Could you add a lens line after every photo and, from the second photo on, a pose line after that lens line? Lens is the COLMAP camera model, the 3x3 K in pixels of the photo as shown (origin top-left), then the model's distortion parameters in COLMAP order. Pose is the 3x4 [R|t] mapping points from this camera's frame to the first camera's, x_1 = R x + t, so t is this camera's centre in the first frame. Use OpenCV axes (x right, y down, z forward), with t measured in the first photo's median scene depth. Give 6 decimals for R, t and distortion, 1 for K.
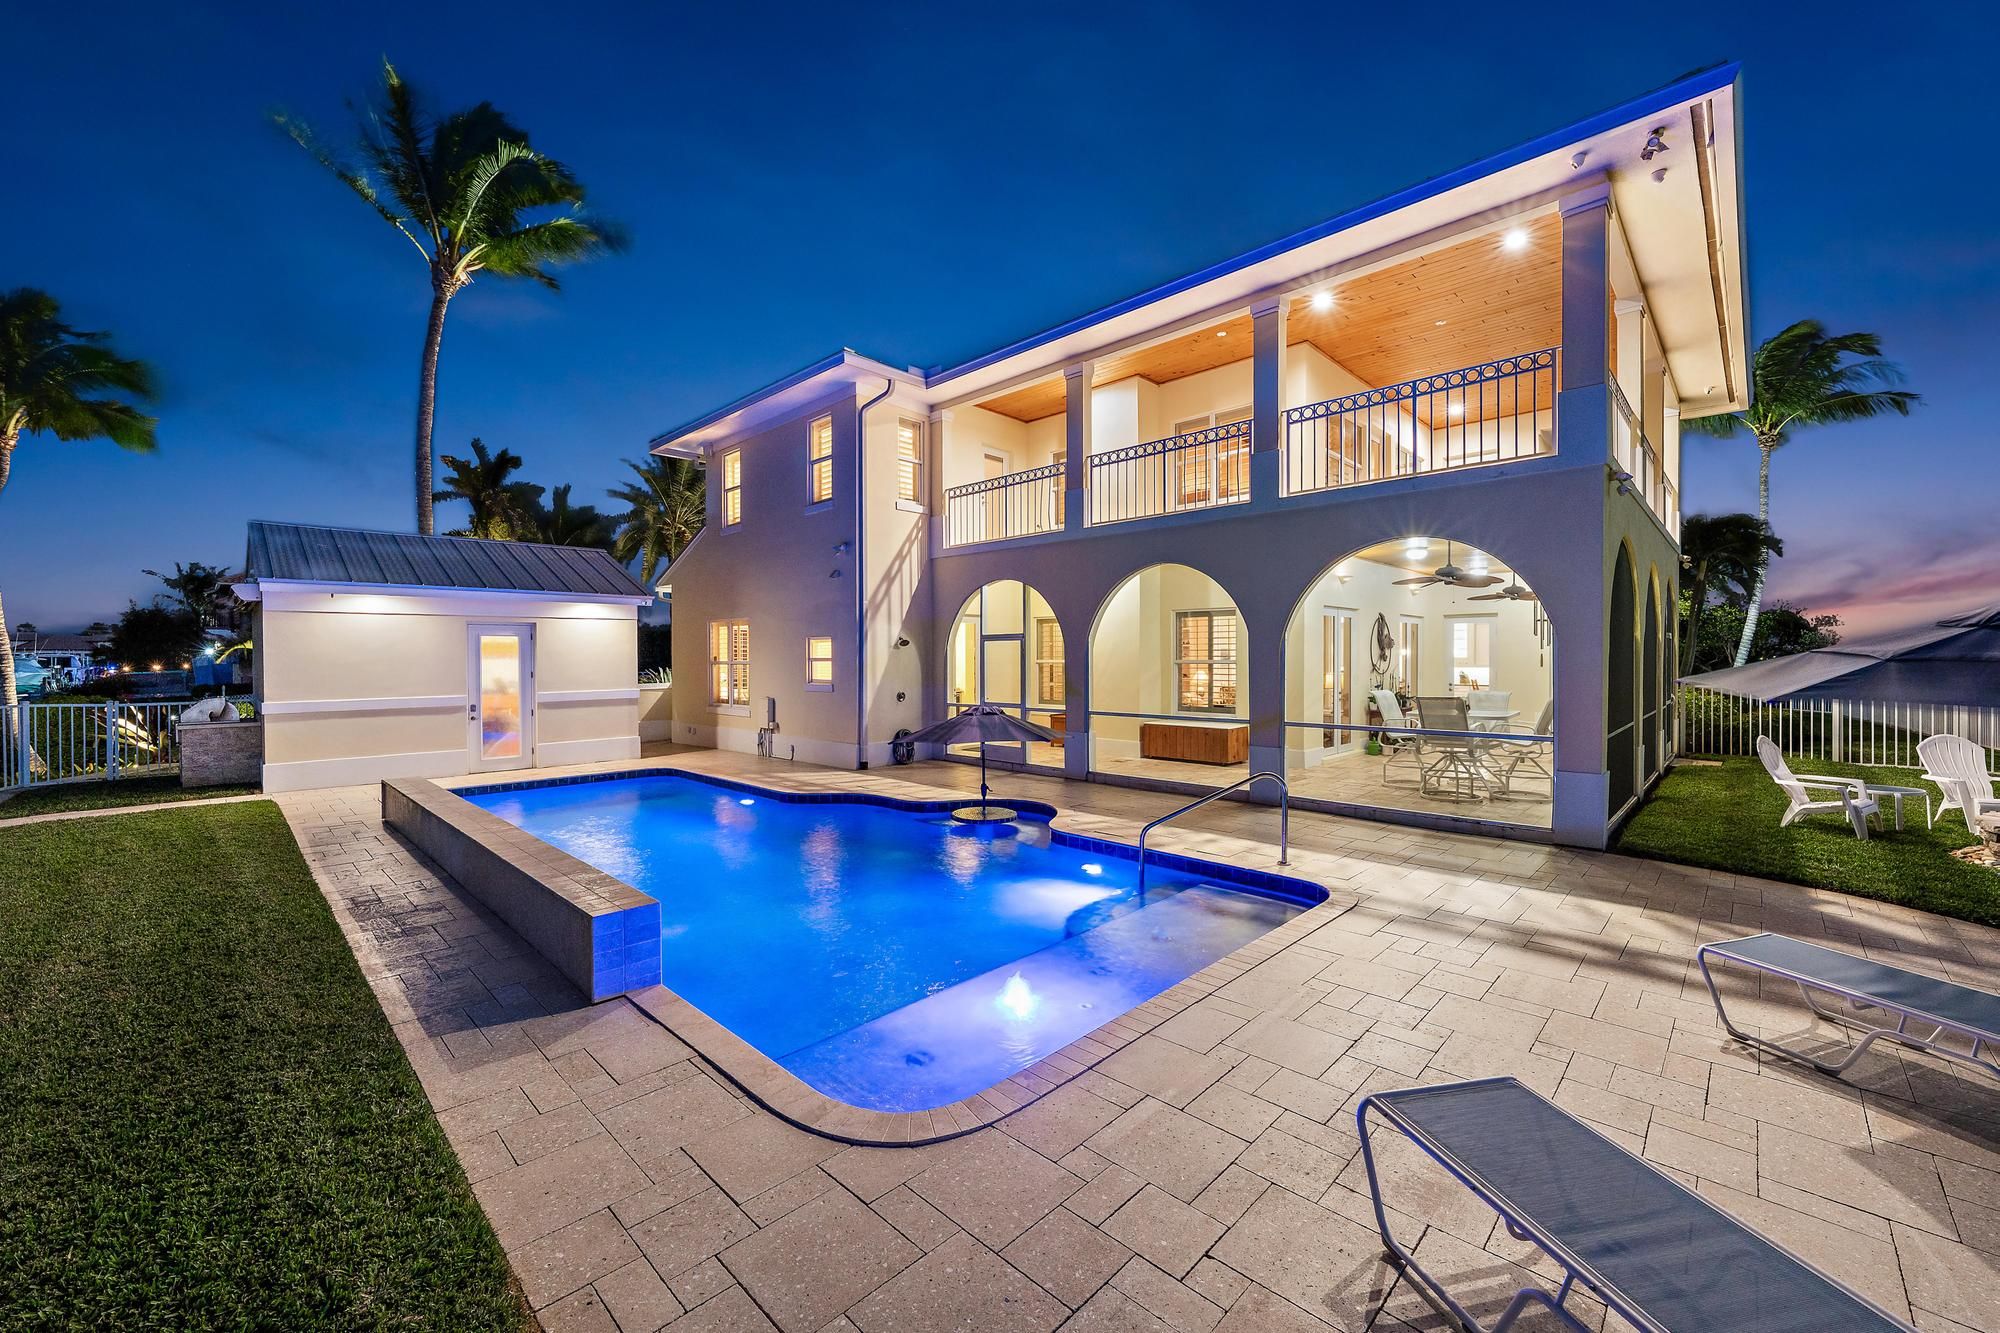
lens RADIAL K [[773.0, 0, 1000.0], [0, 773.0, 666.5], [0, 0, 1]] dist [0.000049, -0.000001]
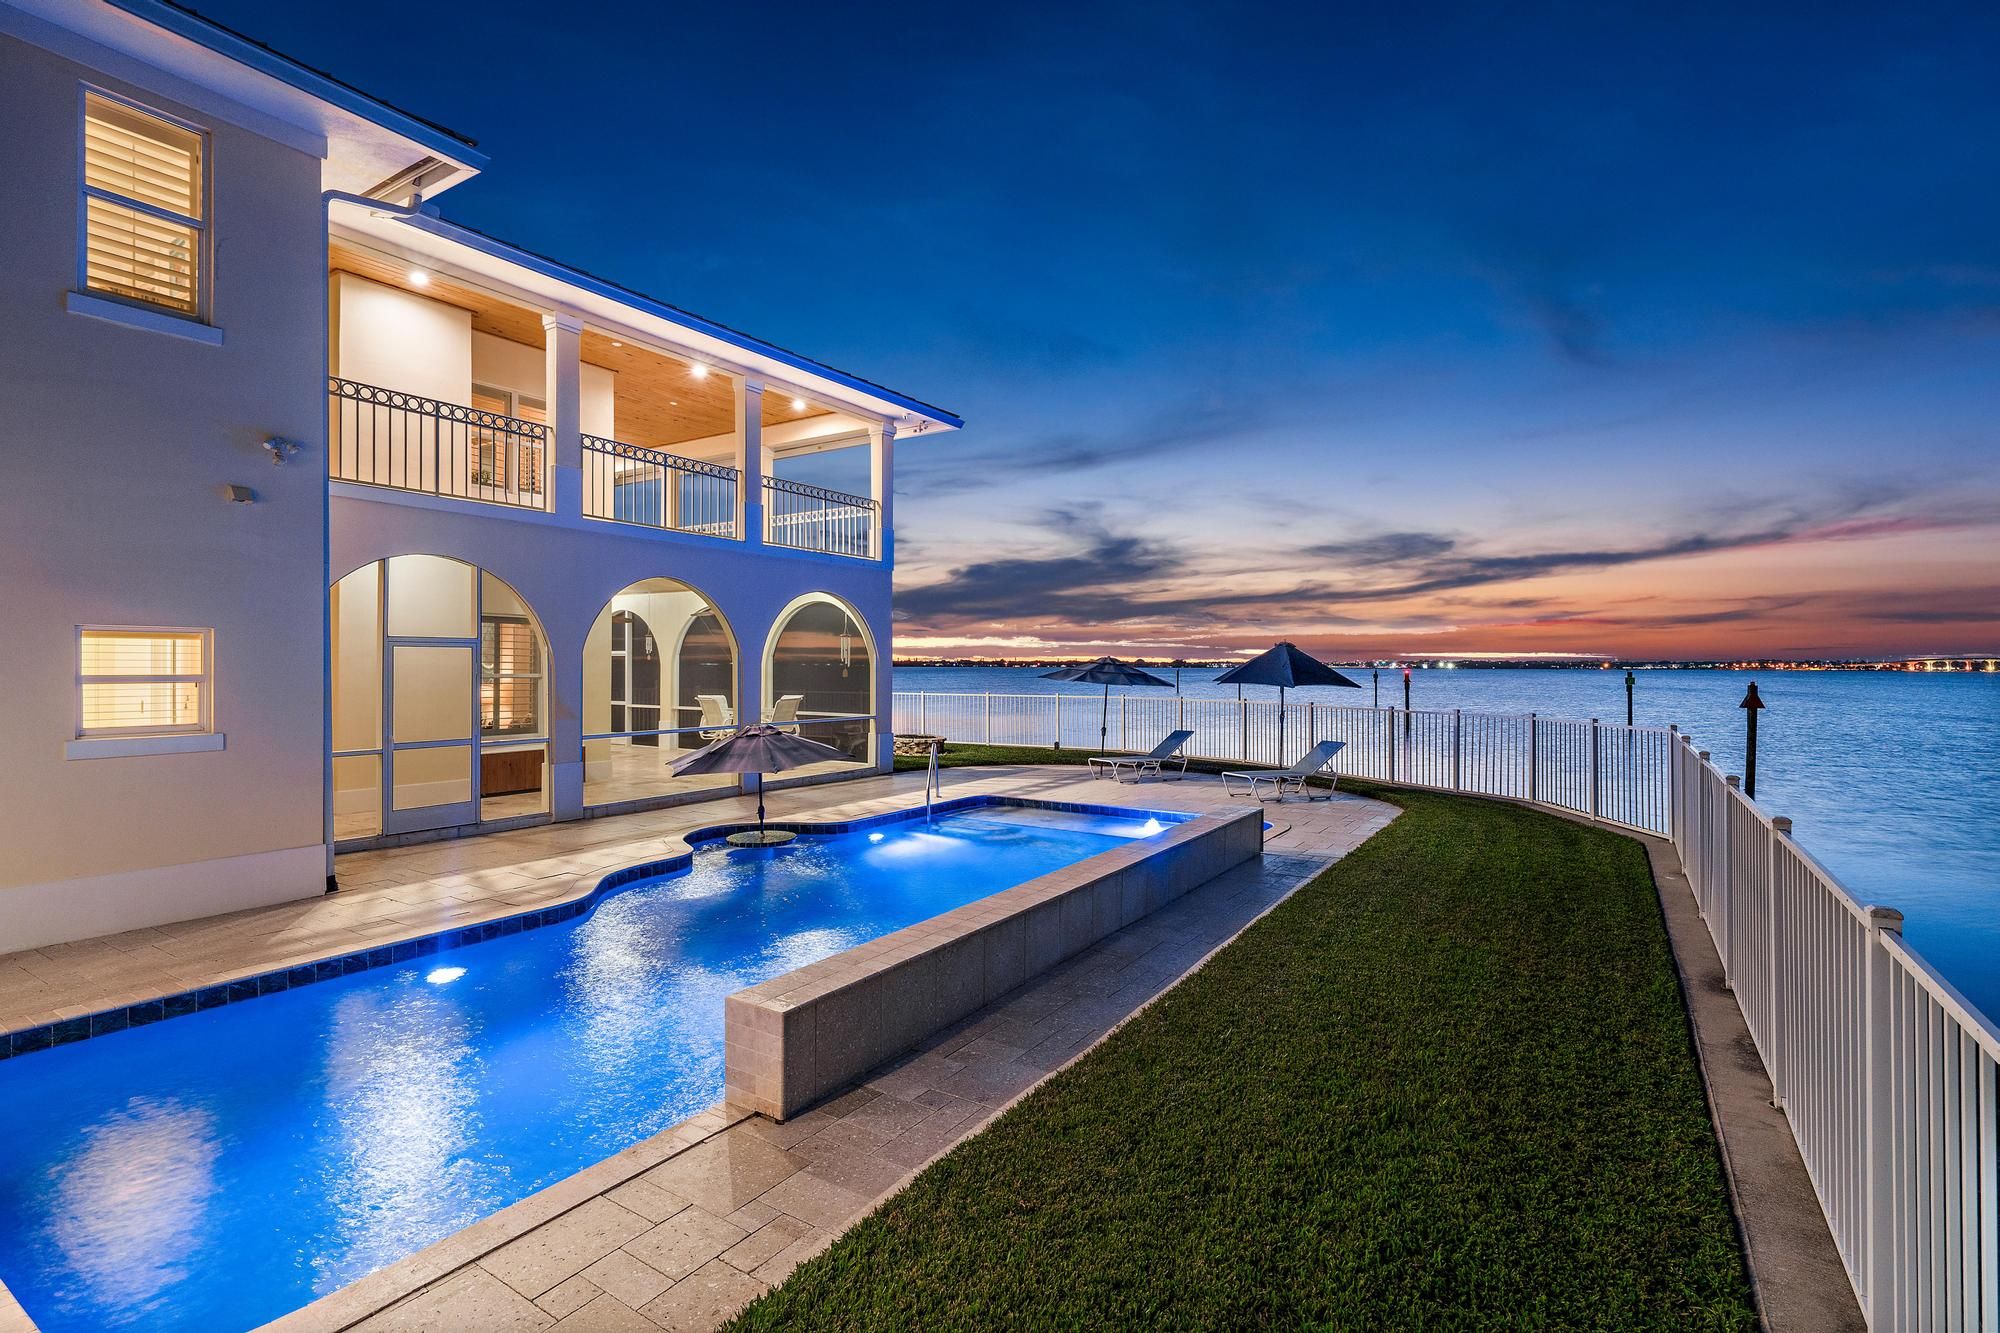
lens RADIAL K [[938.0, 0, 1000.0], [0, 938.0, 666.5], [0, 0, 1]] dist [0.000858, 0.000149]
pose [[-0.207969, -0.000504, 0.978135, -0.882712], [0.004191, 0.999990, 0.001406, -0.015847], [-0.978127, 0.004392, -0.207964, 0.689805]]
